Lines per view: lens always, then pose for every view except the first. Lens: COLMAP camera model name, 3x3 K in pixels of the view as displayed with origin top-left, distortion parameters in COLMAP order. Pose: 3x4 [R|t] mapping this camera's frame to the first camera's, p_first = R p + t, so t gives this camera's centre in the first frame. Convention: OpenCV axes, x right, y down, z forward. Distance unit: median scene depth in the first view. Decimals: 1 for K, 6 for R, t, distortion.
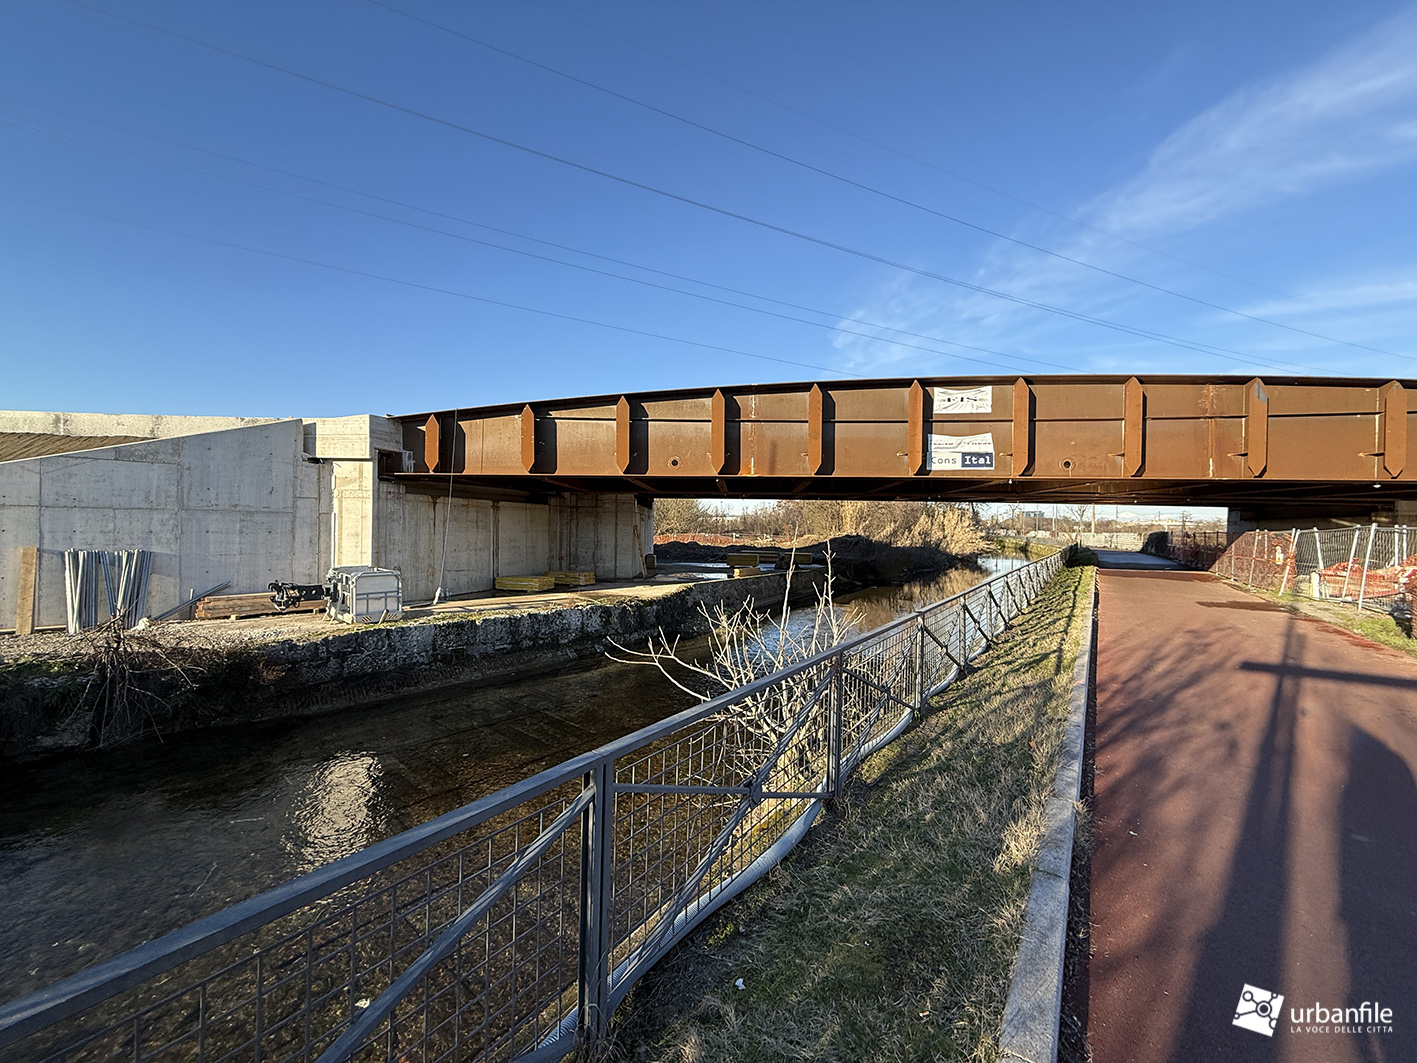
lens RADIAL K [[561.8, 0, 705.9], [0, 561.8, 531.1], [0, 0, 1]] dist [-0.000580, 0.000145]
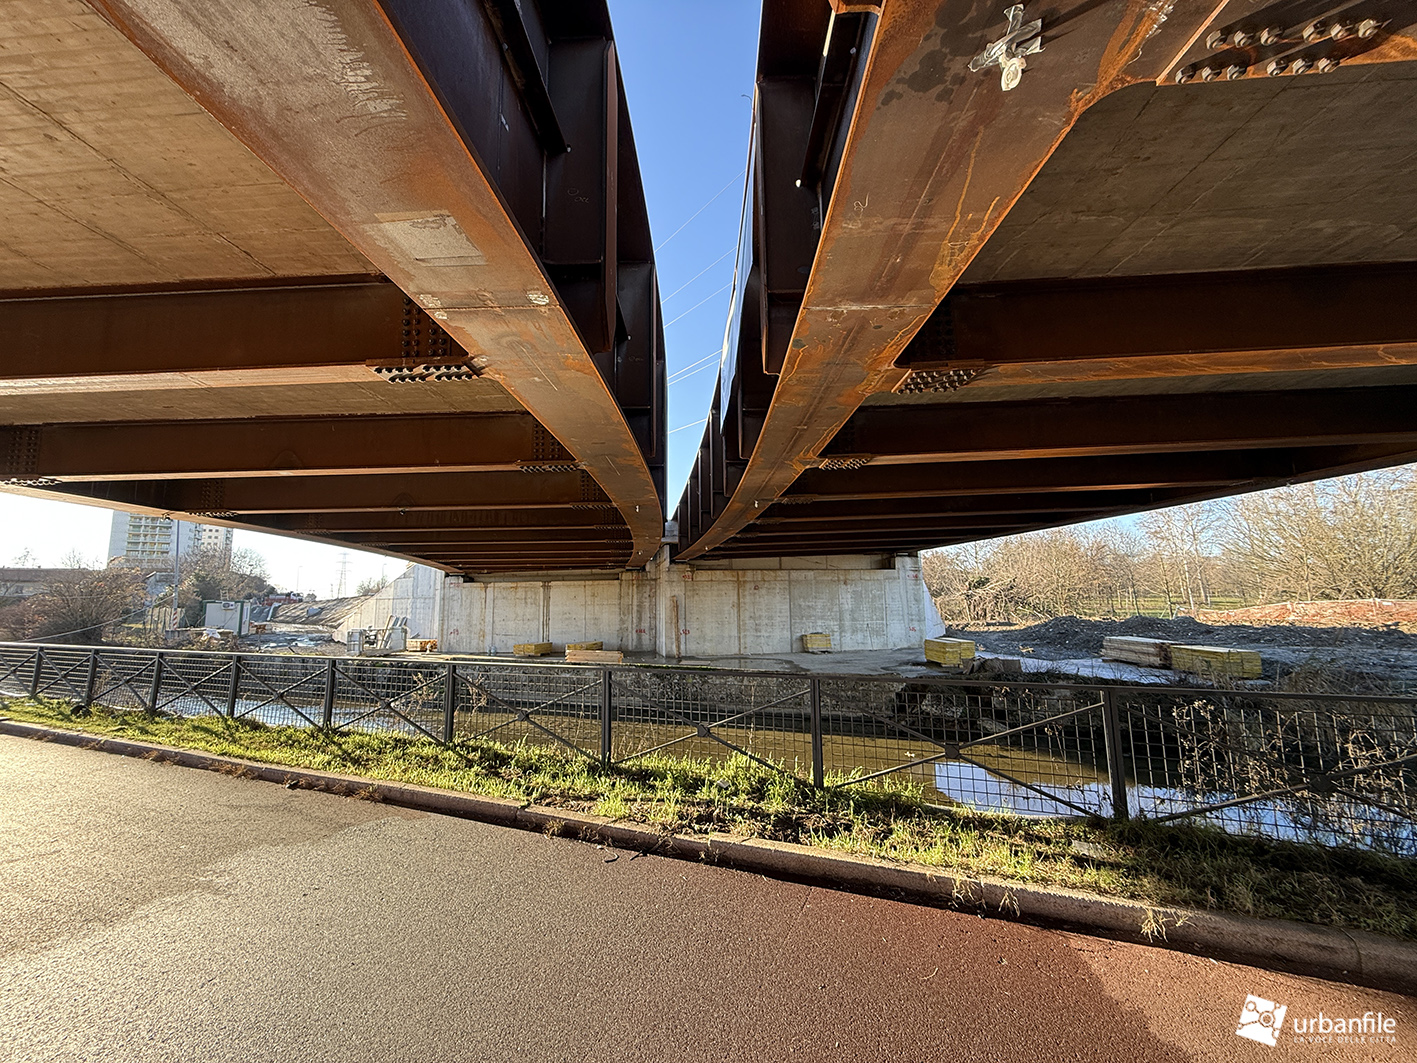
lens RADIAL K [[561.8, 0, 715.9], [0, 561.8, 530.2], [0, 0, 1]] dist [-0.000580, 0.000145]
pose [[0.205991, -0.140245, -0.968452, 1.299336], [0.015414, 0.990019, -0.140089, 0.020945], [0.978433, 0.013929, 0.206096, 1.516883]]
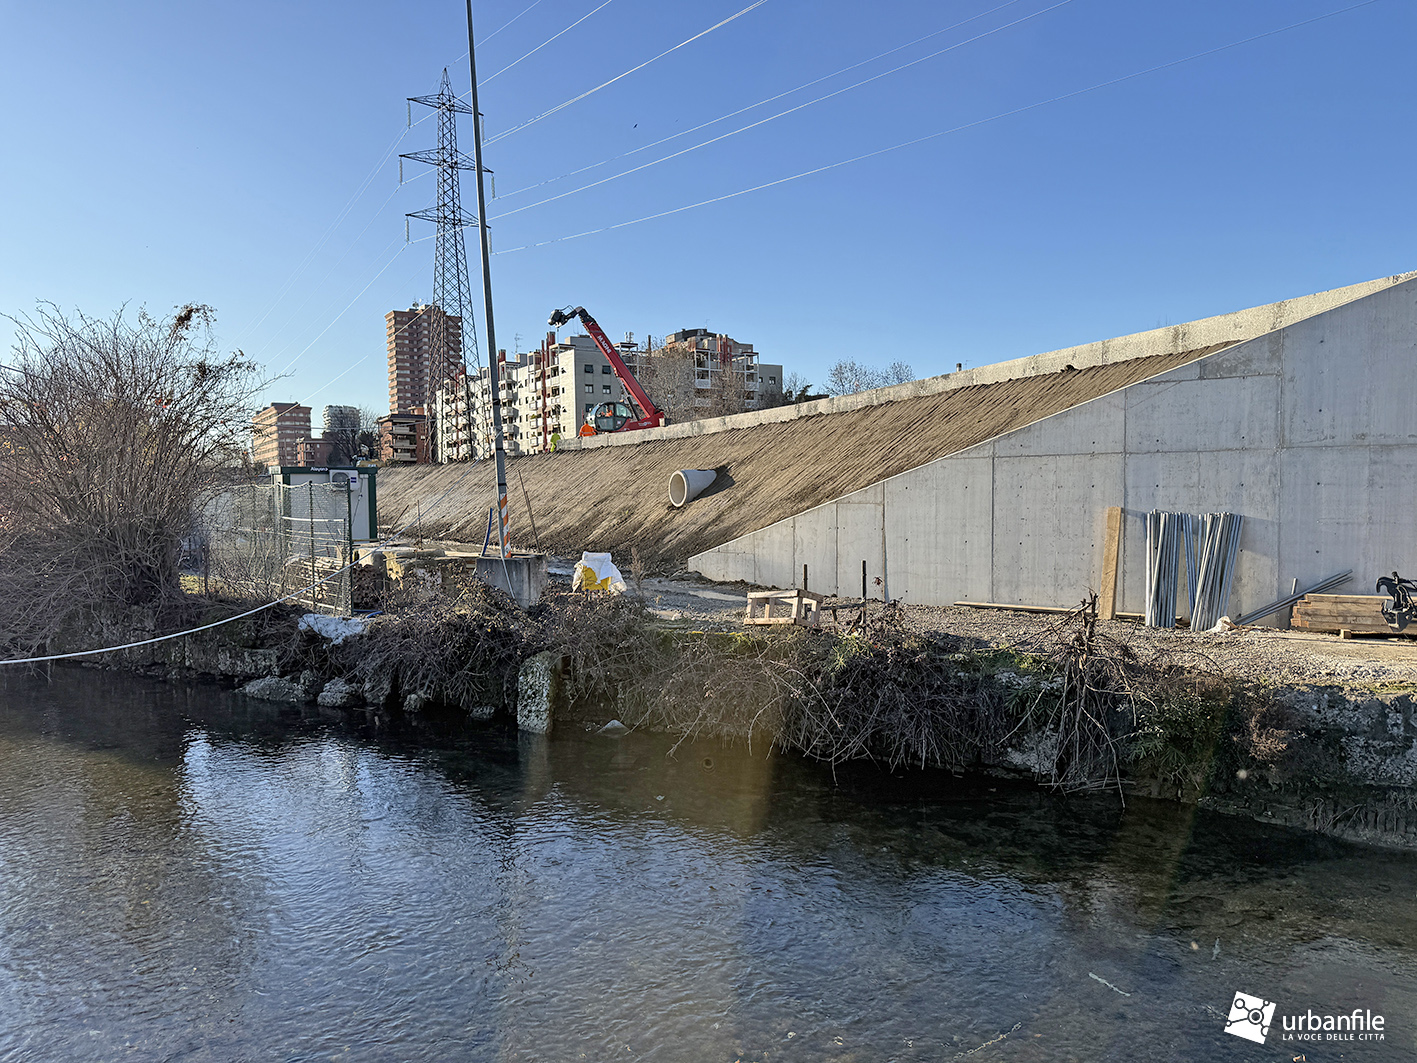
lens RADIAL K [[988.7, 0, 715.6], [0, 988.7, 534.7], [0, 0, 1]] dist [0.055888, -0.058241]
pose [[0.174030, 0.030705, -0.984261, 0.033357], [0.011094, 0.999389, 0.033138, 0.012025], [0.984678, -0.016687, 0.173583, 0.178947]]
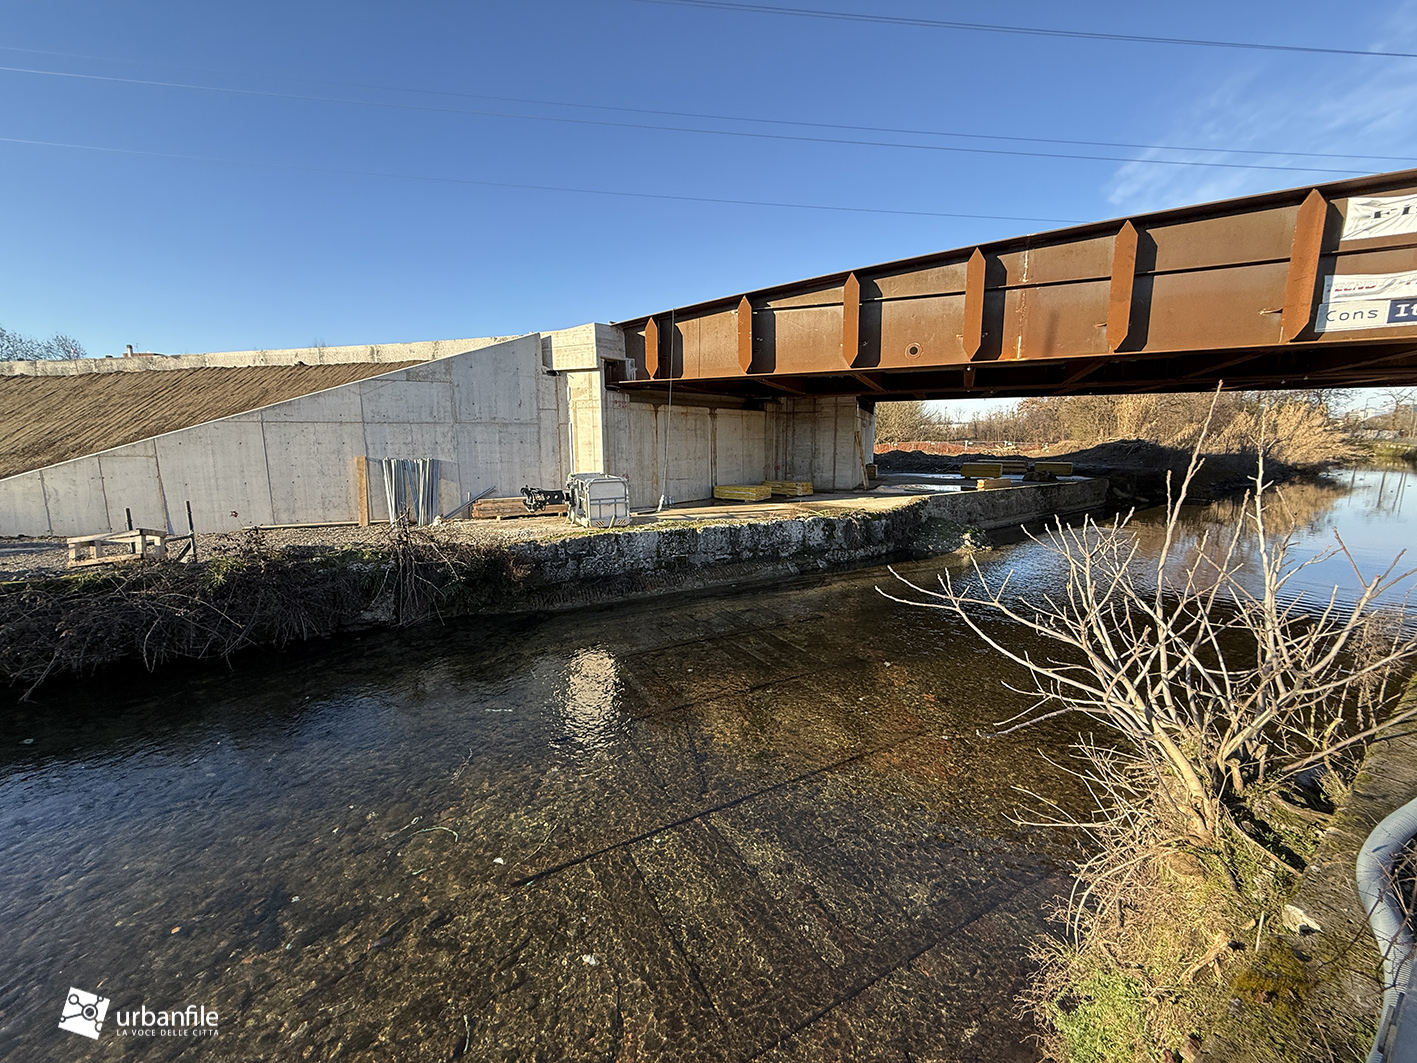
lens RADIAL K [[561.8, 0, 706.4], [0, 561.8, 530.4], [0, 0, 1]] dist [-0.000580, 0.000145]
pose [[0.933138, 0.039277, -0.357368, -0.036952], [0.016239, 0.988395, 0.151035, 0.012171], [0.359153, -0.146740, 0.921671, 0.087383]]
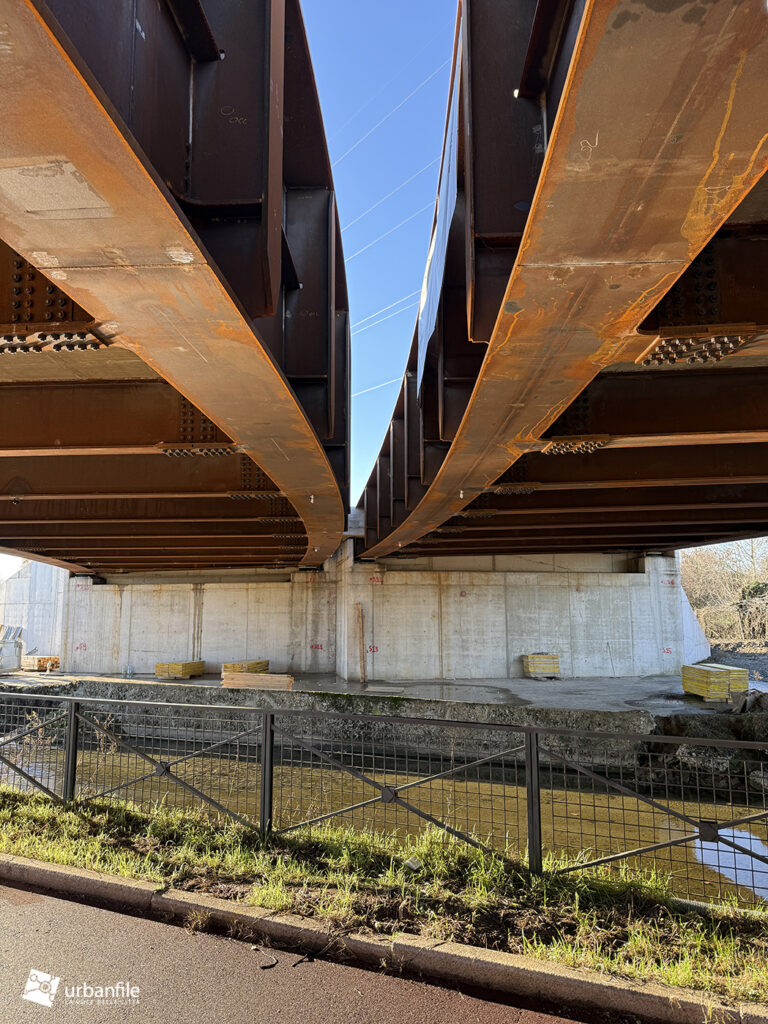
lens RADIAL K [[714.5, 0, 392.7], [0, 714.5, 519.3], [0, 0, 1]] dist [0.055888, -0.058241]
pose [[0.177768, -0.133784, -0.974936, 1.303737], [0.004546, 0.990817, -0.135134, 0.010150], [0.984062, 0.019591, 0.176744, 1.519752]]
